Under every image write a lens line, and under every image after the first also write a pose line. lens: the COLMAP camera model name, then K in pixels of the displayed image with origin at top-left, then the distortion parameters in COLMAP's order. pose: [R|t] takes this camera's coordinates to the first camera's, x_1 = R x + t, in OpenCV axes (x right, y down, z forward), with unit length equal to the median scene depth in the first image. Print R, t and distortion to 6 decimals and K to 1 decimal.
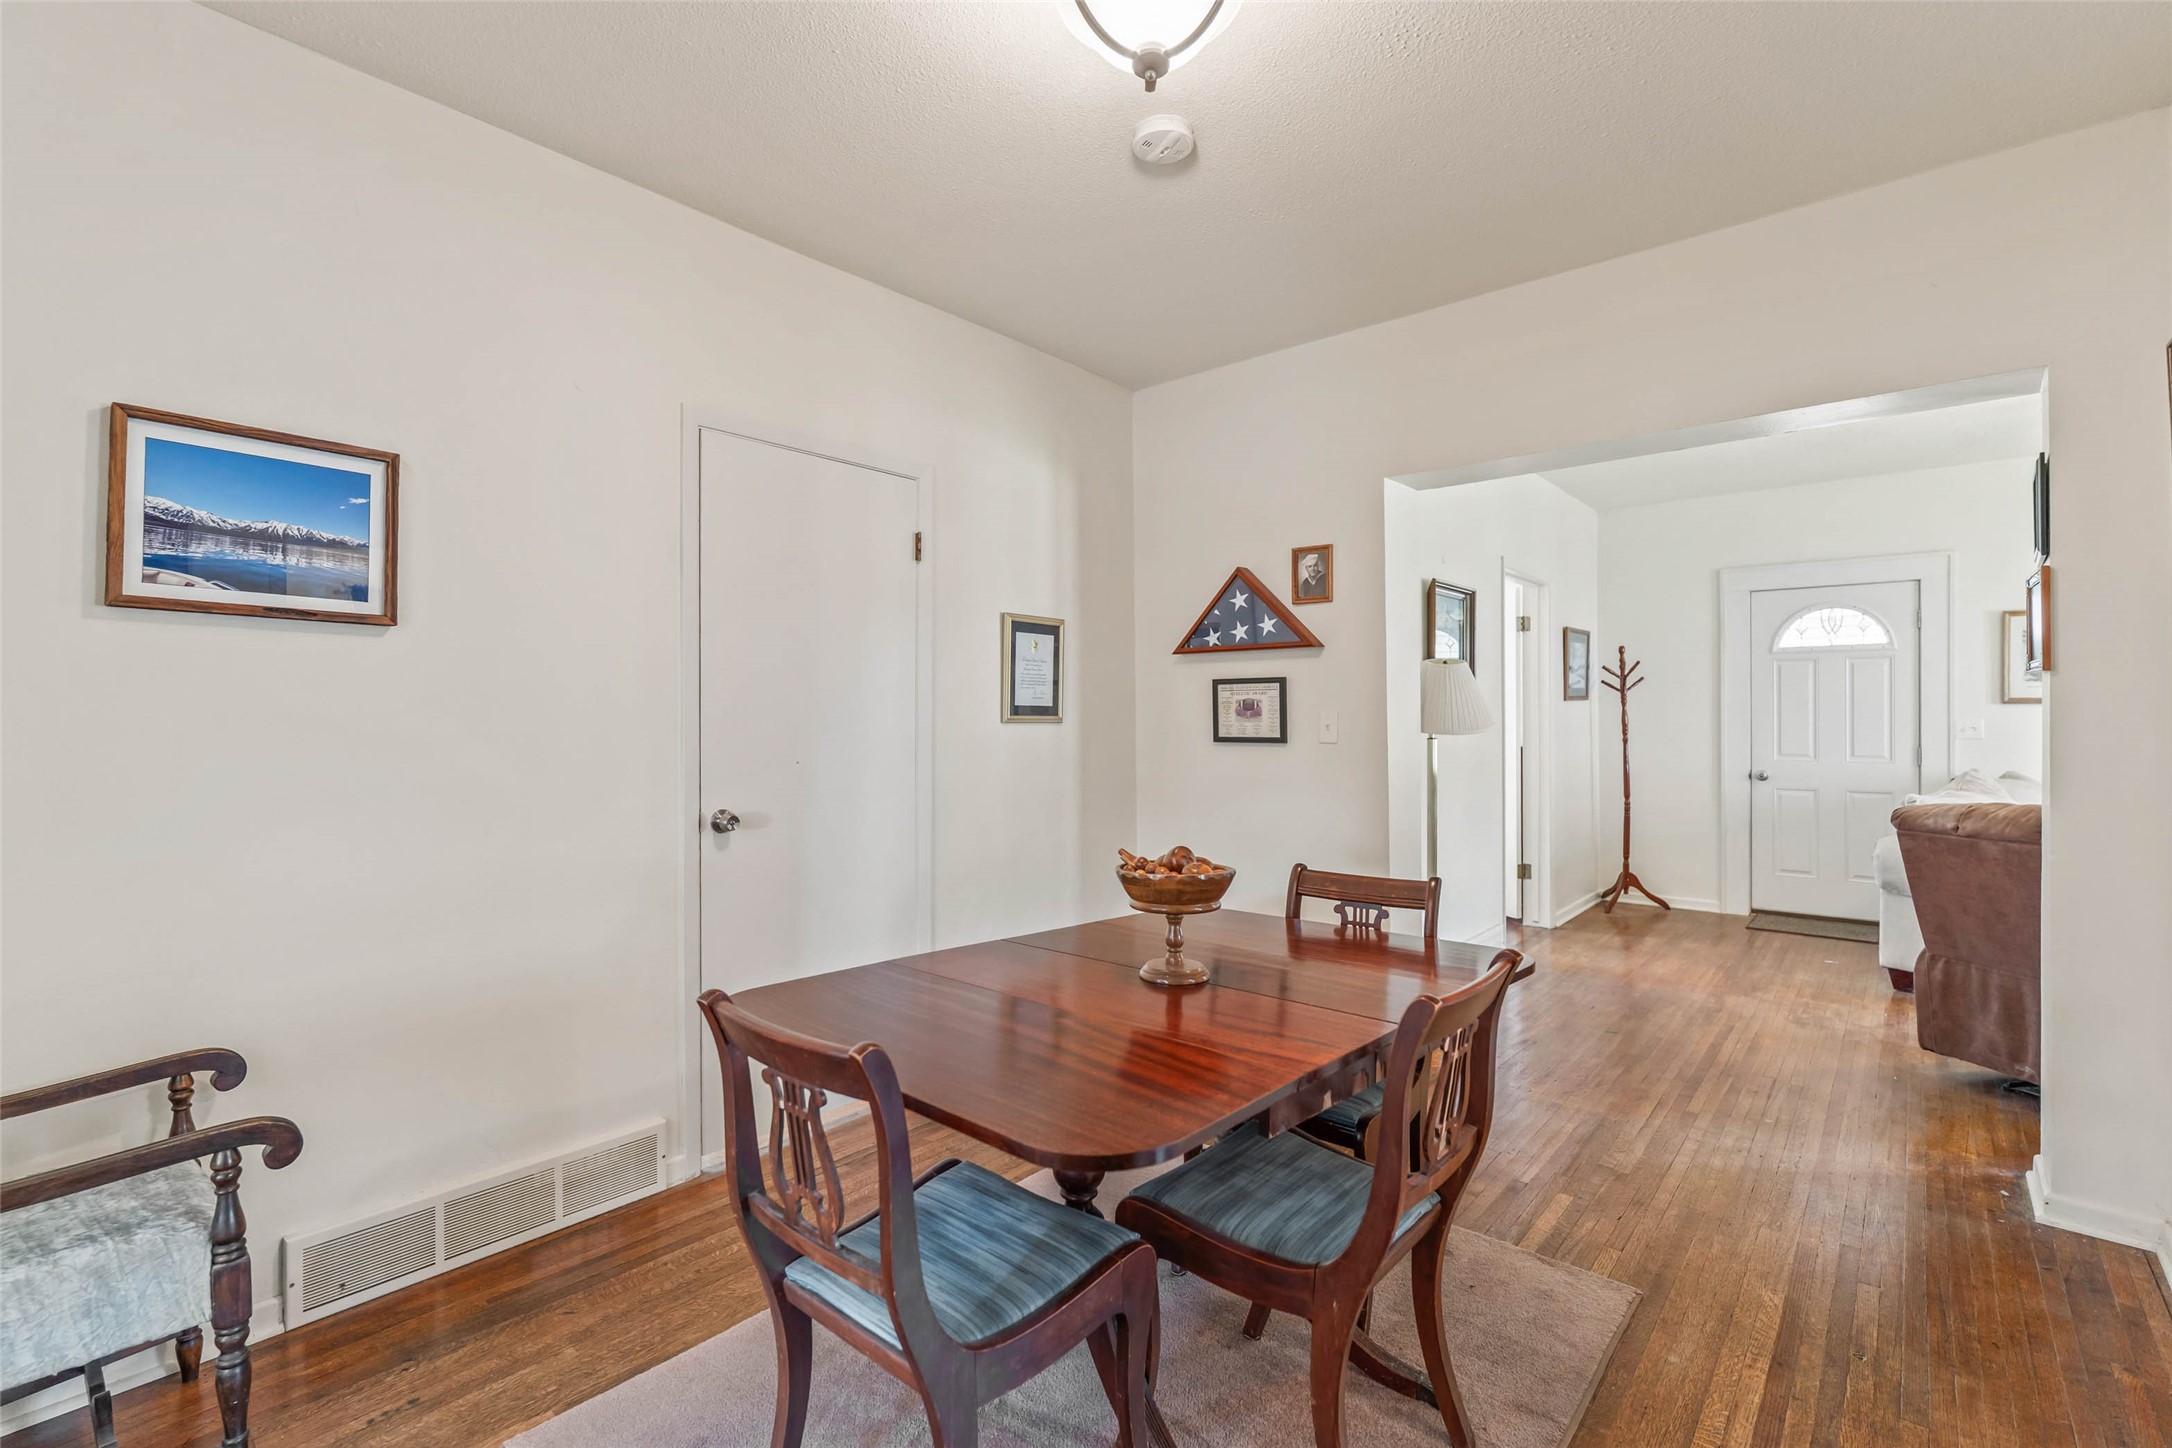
lens RADIAL K [[985.1, 0, 1090.3], [0, 985.1, 690.3], [0, 0, 1]] dist [-0.001727, -0.000057]
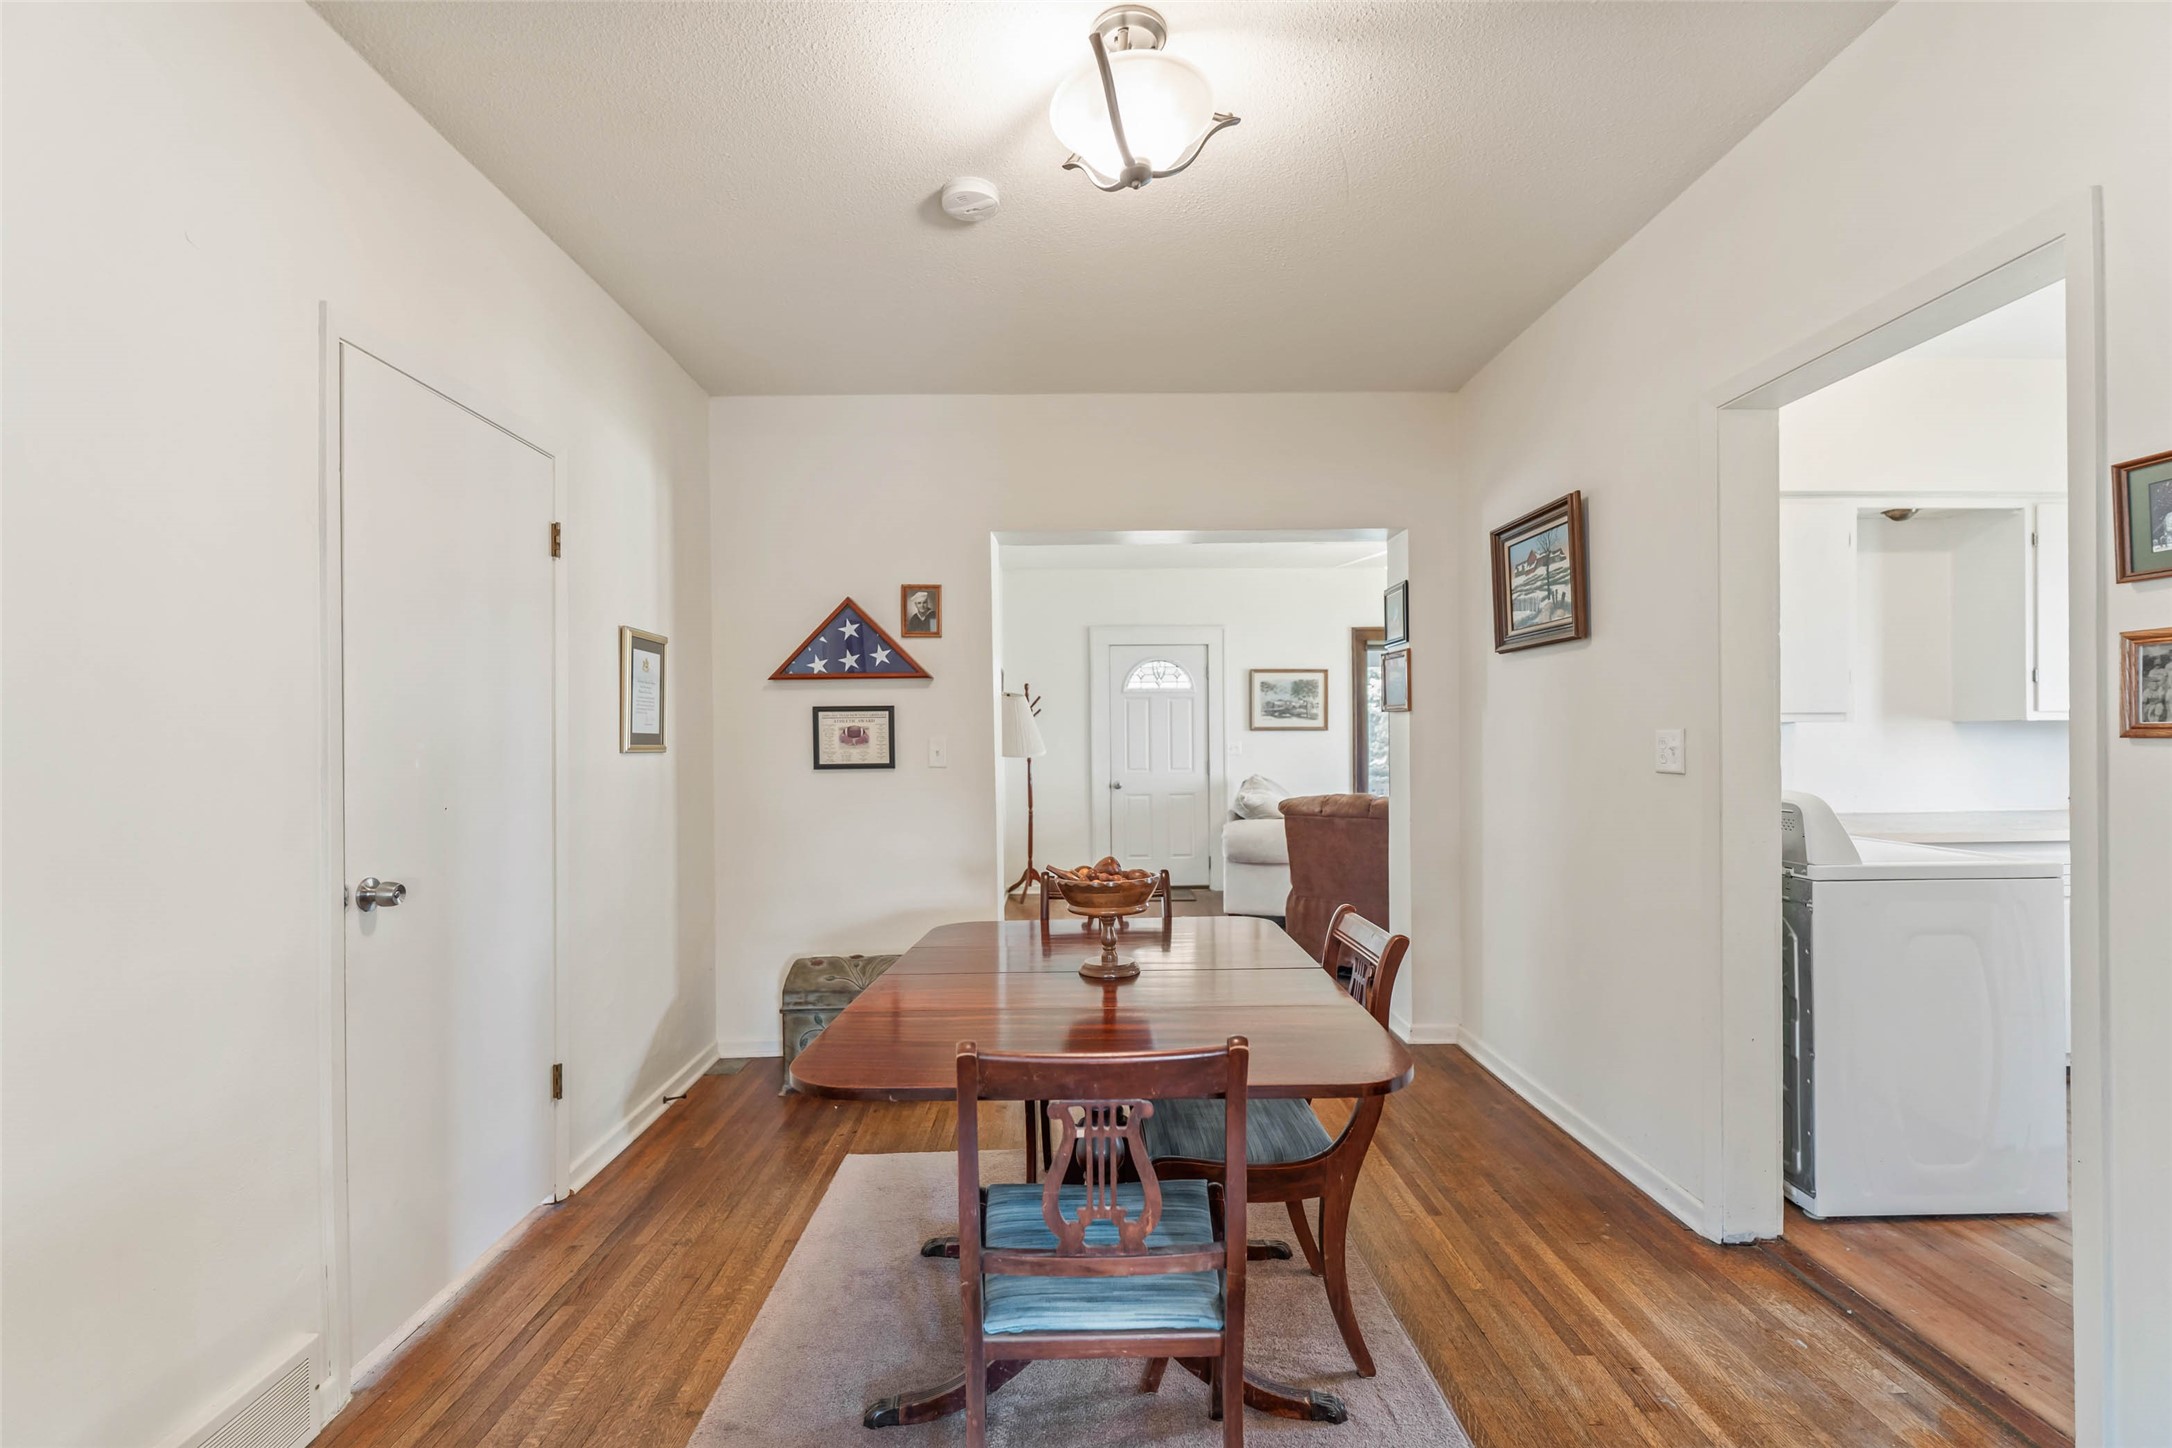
lens RADIAL K [[965.4, 0, 1092.7], [0, 965.4, 709.4], [0, 0, 1]] dist [-0.000182, 0.000263]
pose [[0.743924, 0.014605, 0.668105, -0.337669], [-0.009045, 0.999890, -0.011788, 0.000810], [-0.668203, 0.002726, 0.743974, 0.091214]]
